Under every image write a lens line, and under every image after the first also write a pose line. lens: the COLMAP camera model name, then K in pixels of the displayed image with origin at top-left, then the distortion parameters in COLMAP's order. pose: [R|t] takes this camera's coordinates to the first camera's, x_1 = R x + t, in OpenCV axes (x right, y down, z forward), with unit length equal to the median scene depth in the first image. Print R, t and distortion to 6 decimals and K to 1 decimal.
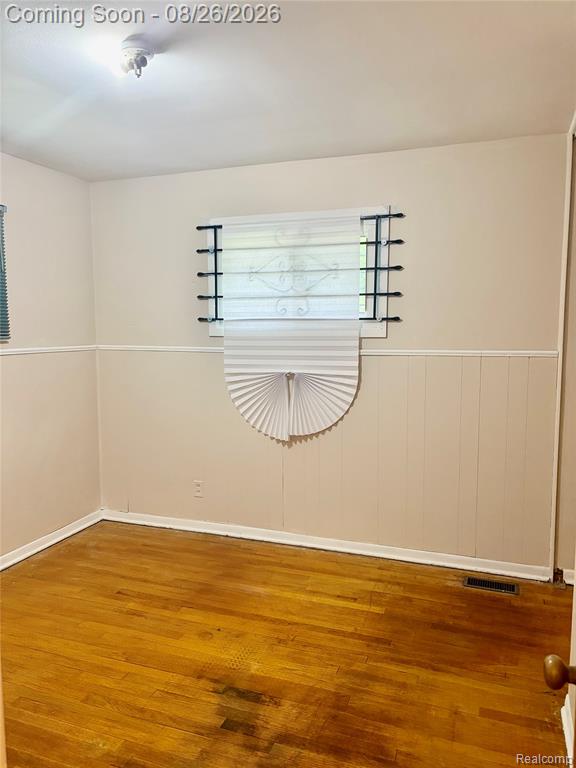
lens RADIAL K [[577.2, 0, 290.8], [0, 577.2, 384.8], [0, 0, 1]] dist [0.016238, -0.005336]
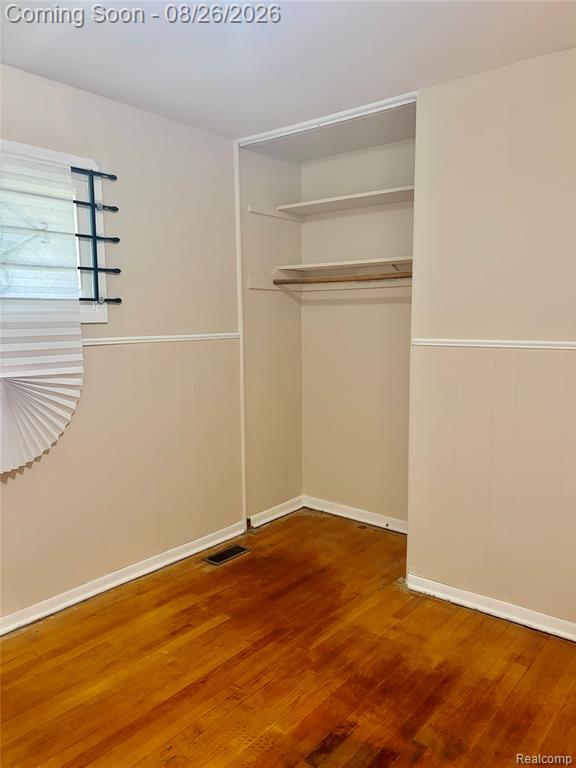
lens RADIAL K [[577.2, 0, 291.2], [0, 577.2, 383.4], [0, 0, 1]] dist [0.016238, -0.005336]
pose [[0.318684, -0.110202, 0.941433, -0.567911], [0.096462, 0.991832, 0.083448, -0.041579], [-0.942940, 0.064219, 0.326712, 0.509961]]
